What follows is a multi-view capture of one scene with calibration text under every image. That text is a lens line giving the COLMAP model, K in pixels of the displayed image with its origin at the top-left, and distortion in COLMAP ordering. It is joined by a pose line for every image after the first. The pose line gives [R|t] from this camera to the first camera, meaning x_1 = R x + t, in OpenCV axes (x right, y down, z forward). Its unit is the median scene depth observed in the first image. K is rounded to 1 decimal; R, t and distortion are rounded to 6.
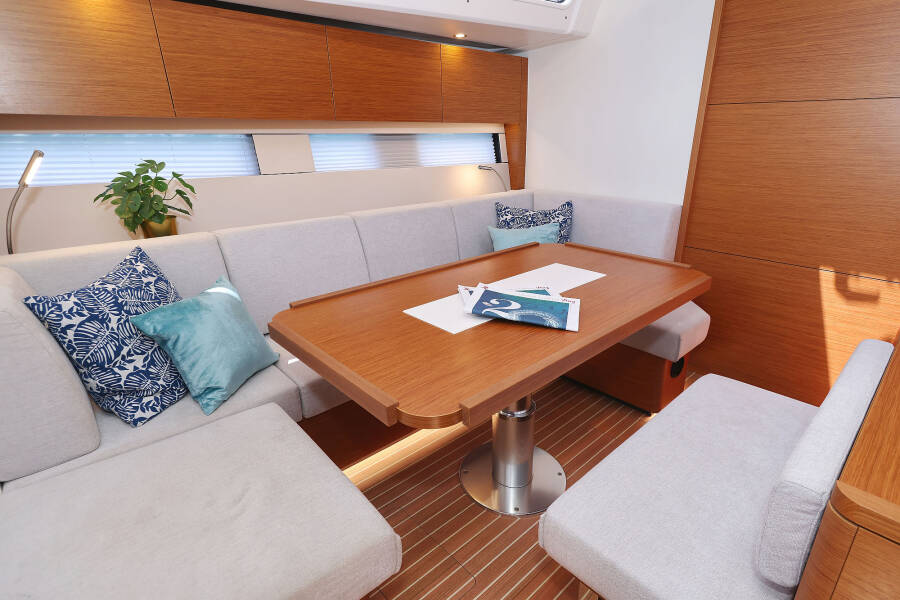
lens RADIAL K [[469.3, 0, 416.2], [0, 469.3, 302.5], [0, 0, 1]] dist [-0.001872, -0.000271]
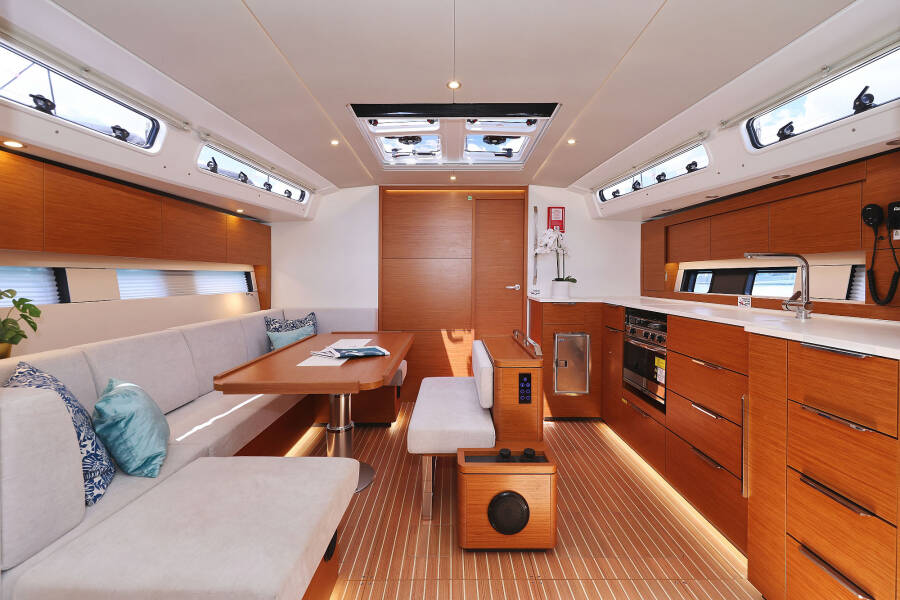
lens RADIAL K [[391.2, 0, 449.5], [0, 391.2, 278.4], [0, 0, 1]] dist [0.001190, 0.000104]
pose [[0.662527, -0.001095, 0.749037, -0.417659], [0.253140, 0.941489, -0.222527, 0.101637], [-0.704967, 0.337041, 0.624039, -0.215788]]
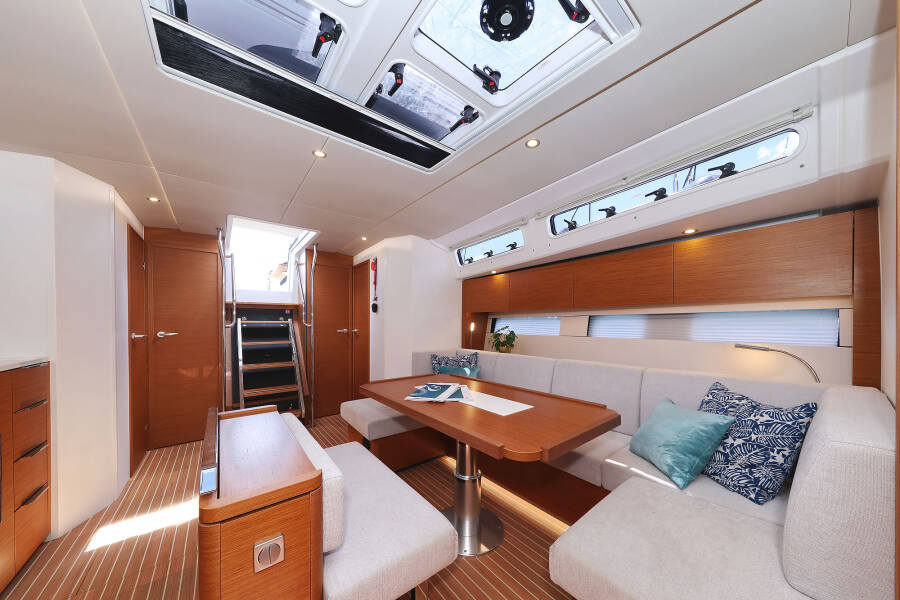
lens RADIAL K [[280.0, 0, 462.2], [0, 280.0, 320.4], [0, 0, 1]] dist [0.000213, 0.000009]
pose [[-0.011944, -0.009040, -0.999888, 0.848874], [-0.334765, 0.942291, -0.004521, -0.190234], [0.942226, 0.334674, -0.014281, 0.605709]]
